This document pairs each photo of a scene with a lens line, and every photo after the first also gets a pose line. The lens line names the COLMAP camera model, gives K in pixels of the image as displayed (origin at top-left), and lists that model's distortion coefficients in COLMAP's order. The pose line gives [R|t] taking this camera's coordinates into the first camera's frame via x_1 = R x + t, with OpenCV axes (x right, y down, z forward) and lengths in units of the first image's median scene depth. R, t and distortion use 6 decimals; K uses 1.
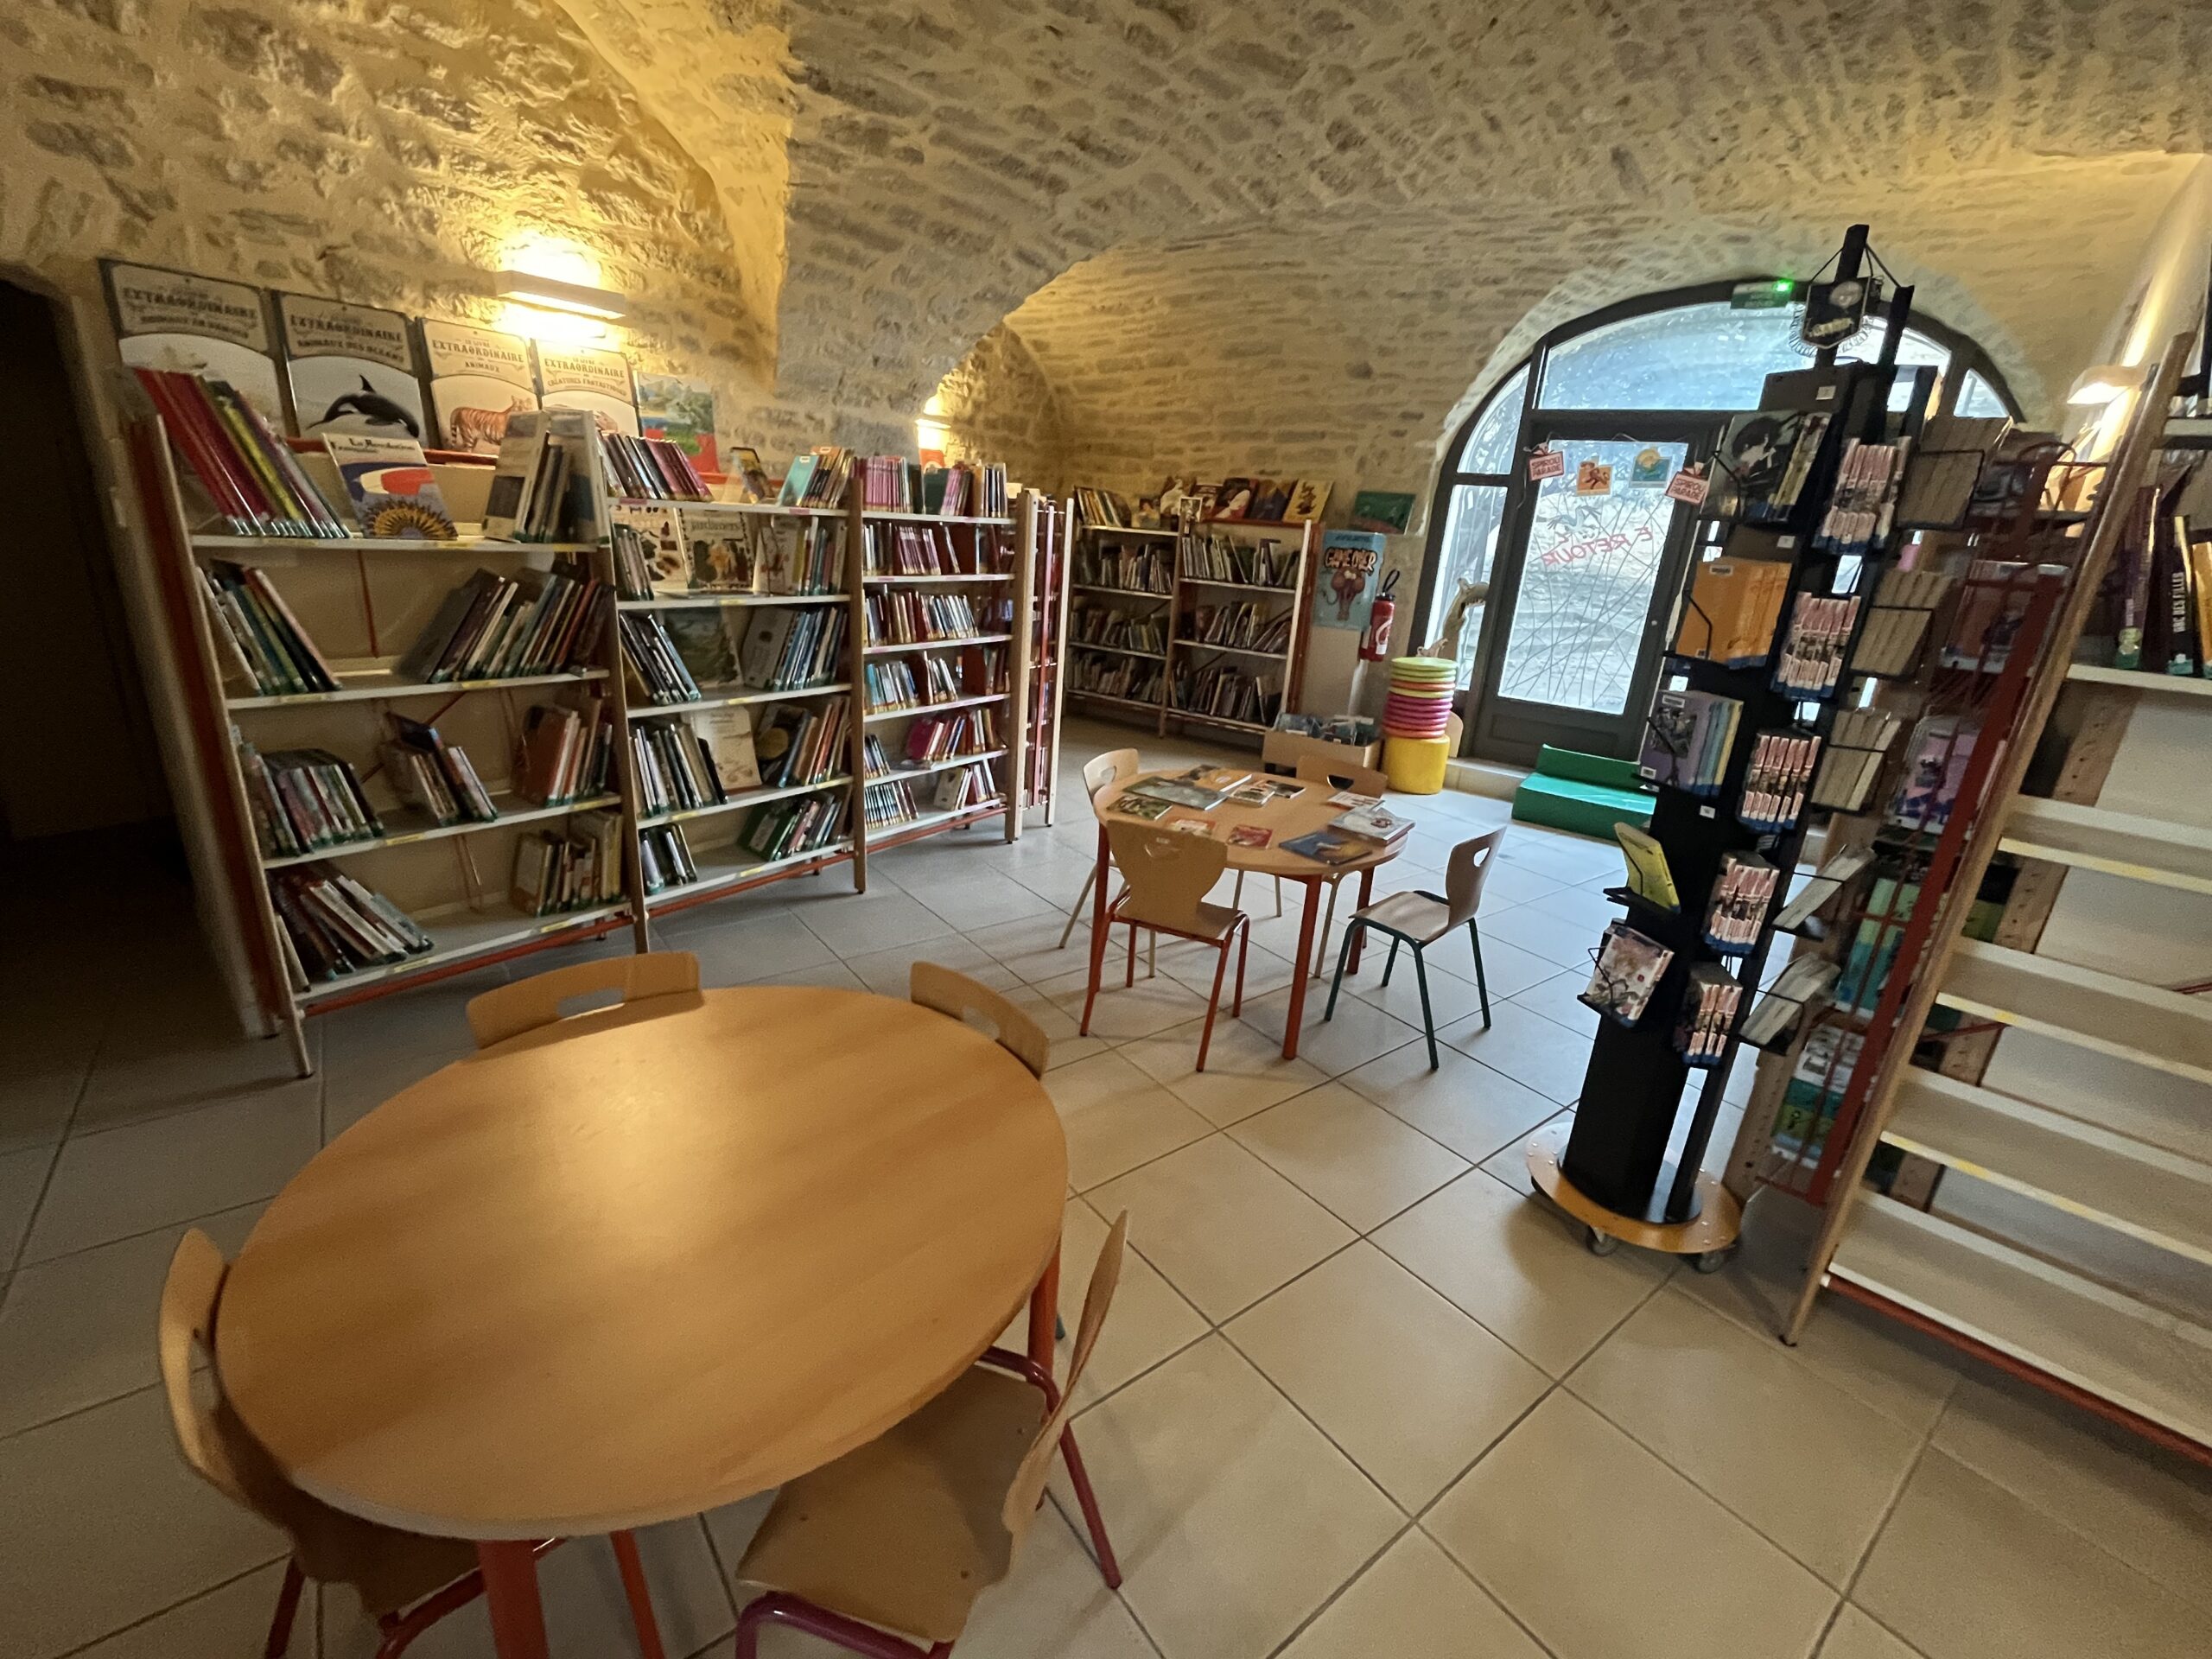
lens RADIAL K [[948.3, 0, 1106.0], [0, 948.3, 829.5], [0, 0, 1]] dist [-0.001893, -0.001324]
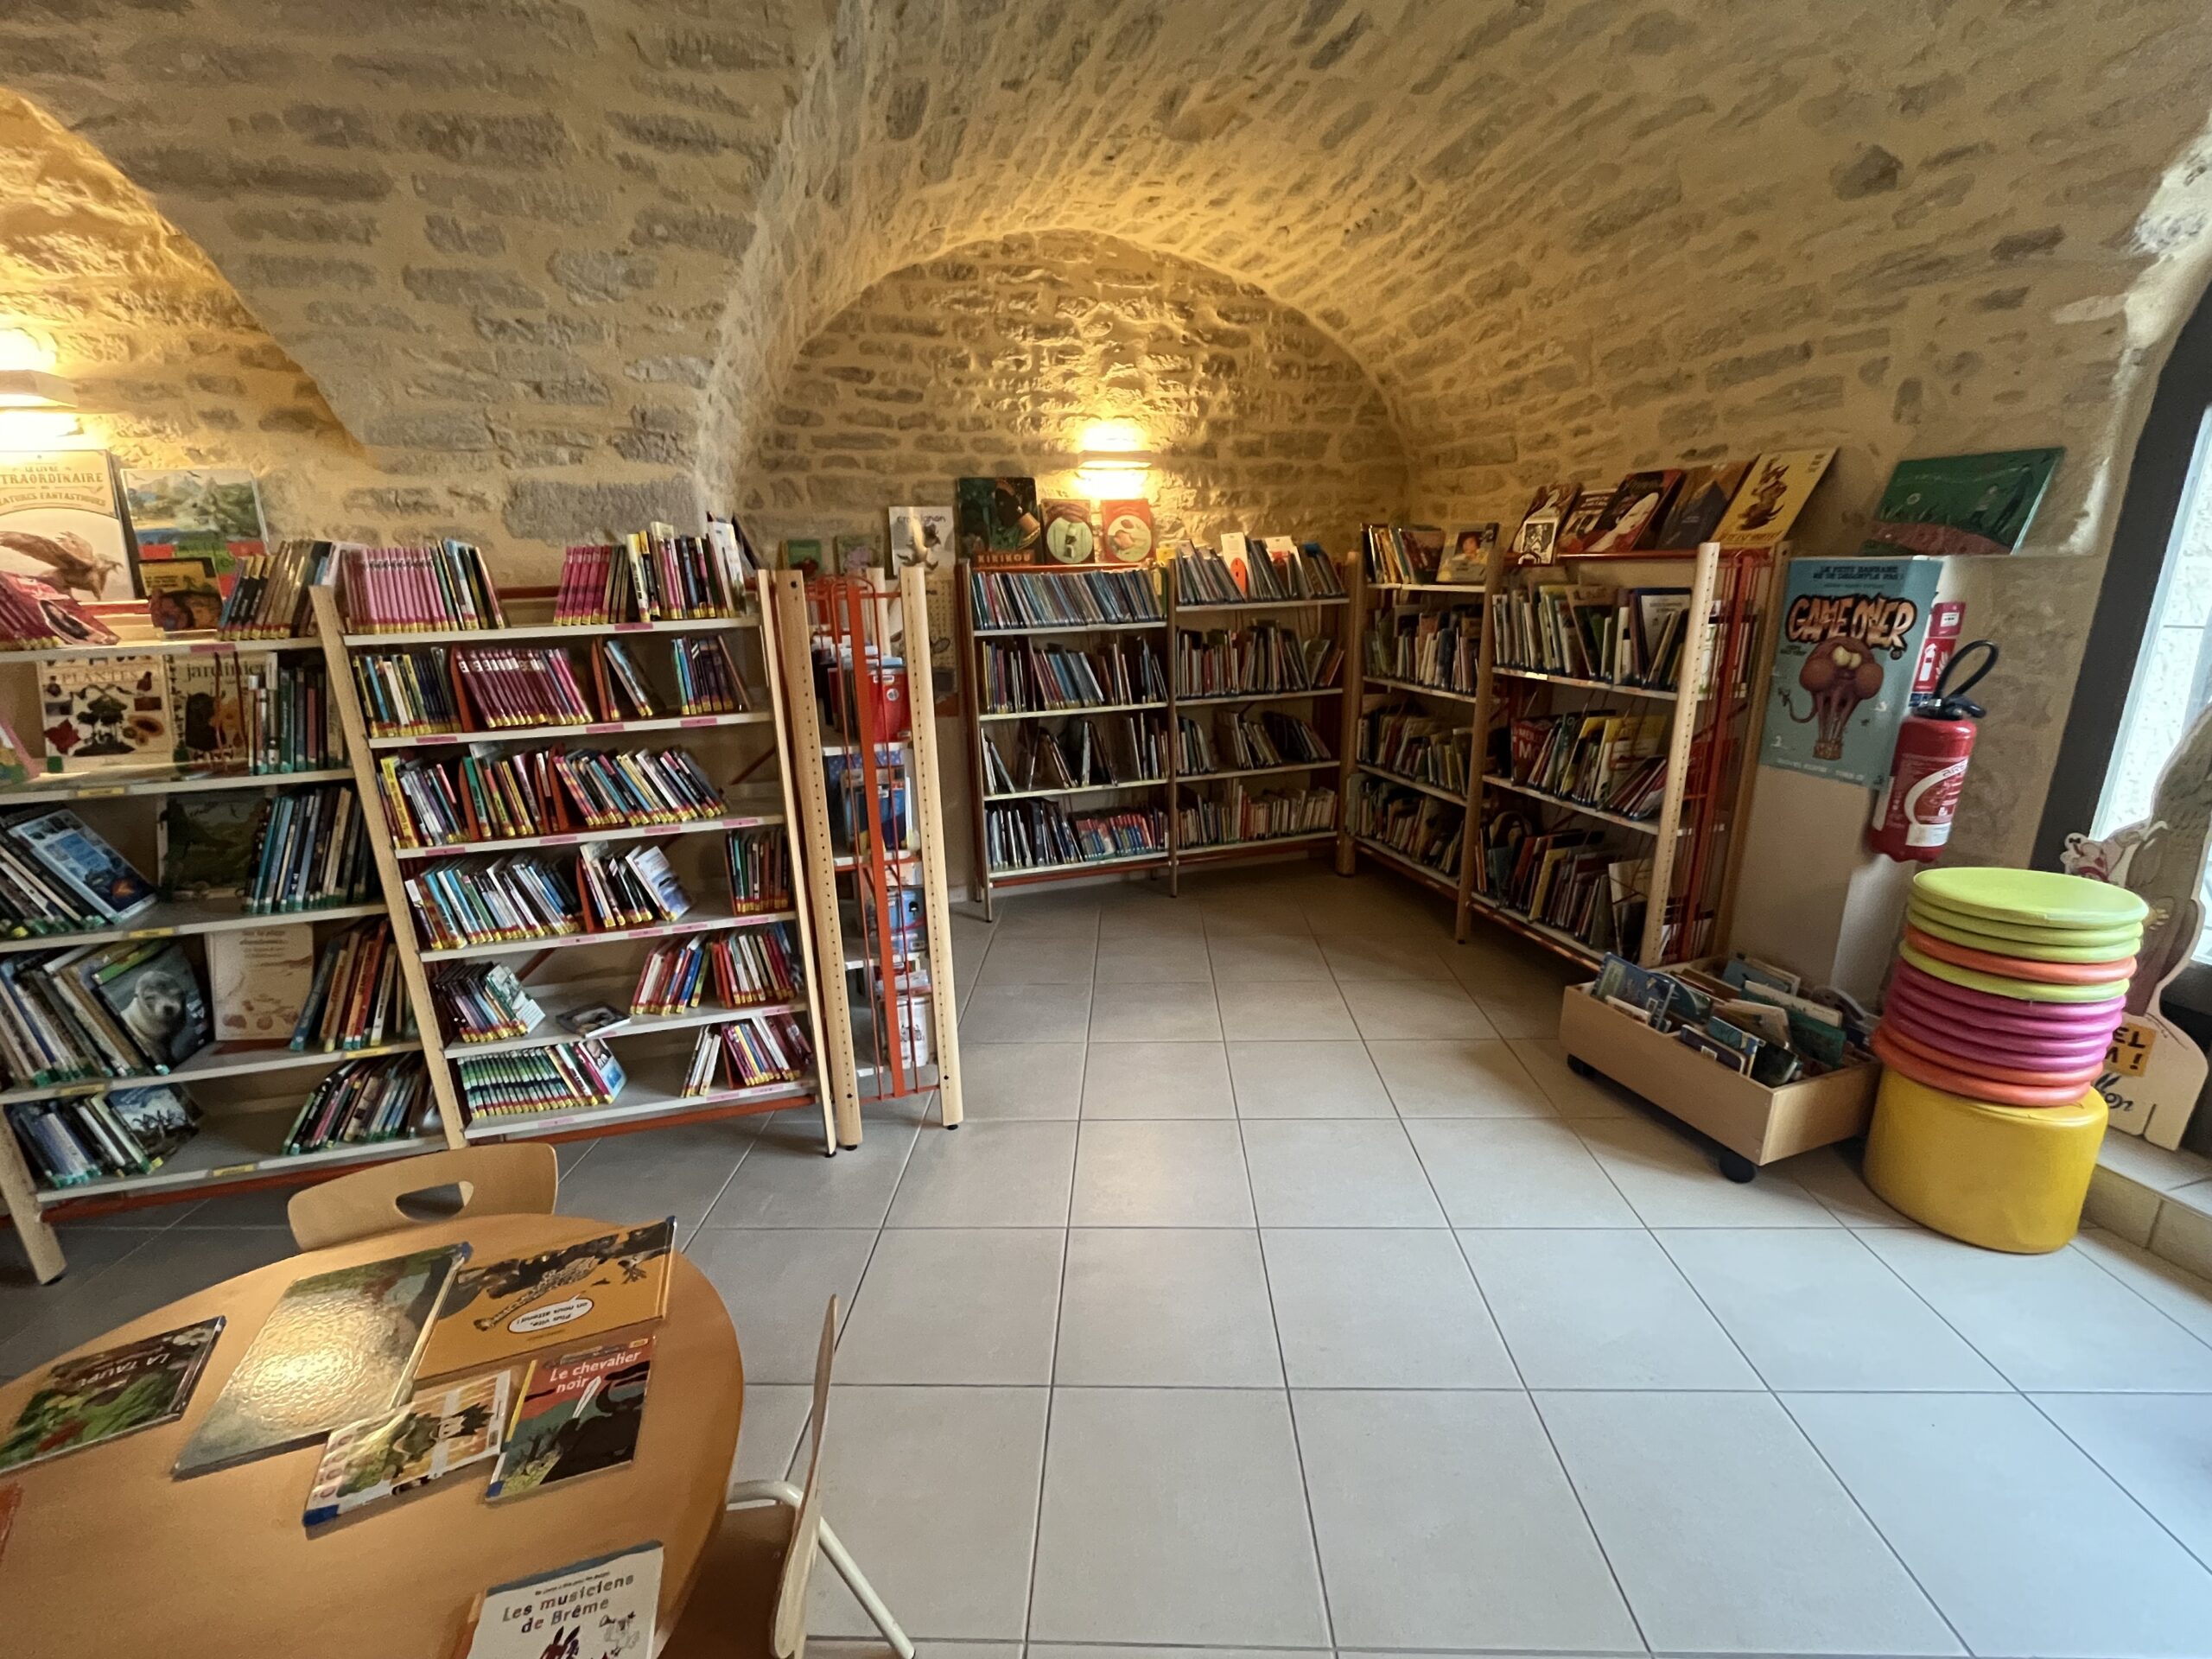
lens RADIAL K [[948.3, 0, 1106.0], [0, 948.3, 829.5], [0, 0, 1]] dist [-0.001893, -0.001324]
pose [[0.766008, 0.086055, -0.637044, 0.285657], [-0.122017, 0.992447, -0.012654, -0.147435], [0.631144, 0.087424, 0.770723, 0.473783]]
